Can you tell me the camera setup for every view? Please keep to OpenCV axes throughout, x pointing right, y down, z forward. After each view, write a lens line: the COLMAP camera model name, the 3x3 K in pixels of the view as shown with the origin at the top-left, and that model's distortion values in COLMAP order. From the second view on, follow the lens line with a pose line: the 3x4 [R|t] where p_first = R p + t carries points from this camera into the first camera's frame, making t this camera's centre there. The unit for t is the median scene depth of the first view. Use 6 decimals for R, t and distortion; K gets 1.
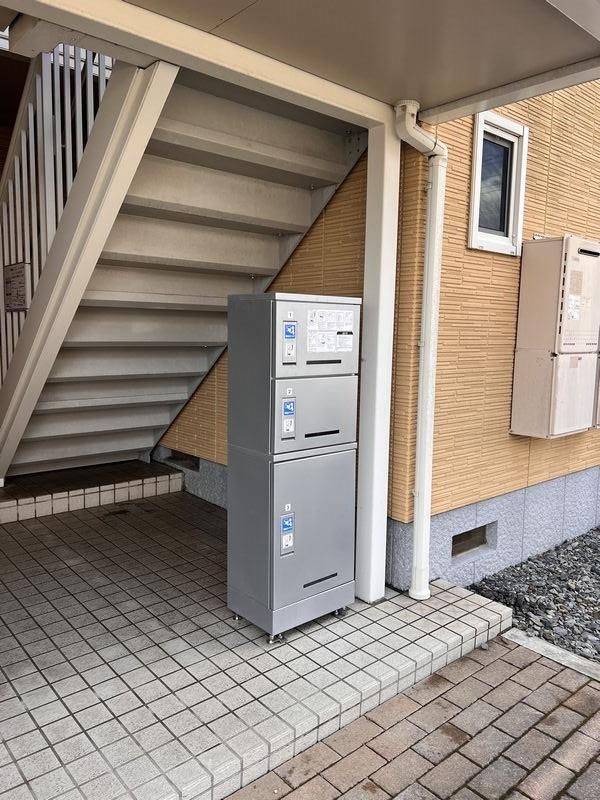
lens RADIAL K [[602.1, 0, 300.0], [0, 602.1, 400.0], [0, 0, 1]] dist [0.003945, 0.000844]
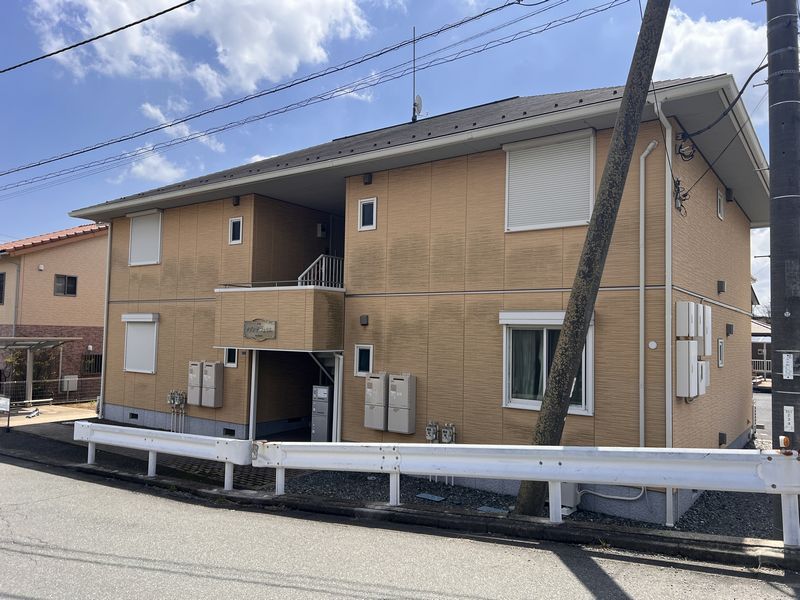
lens RADIAL K [[602.1, 0, 400.0], [0, 602.1, 300.0], [0, 0, 1]] dist [0.003945, 0.000844]
pose [[0.228908, -0.072089, -0.970775, 5.443668], [-0.138117, 0.984760, -0.105695, -0.458582], [0.963600, 0.158275, 0.215463, 0.397350]]
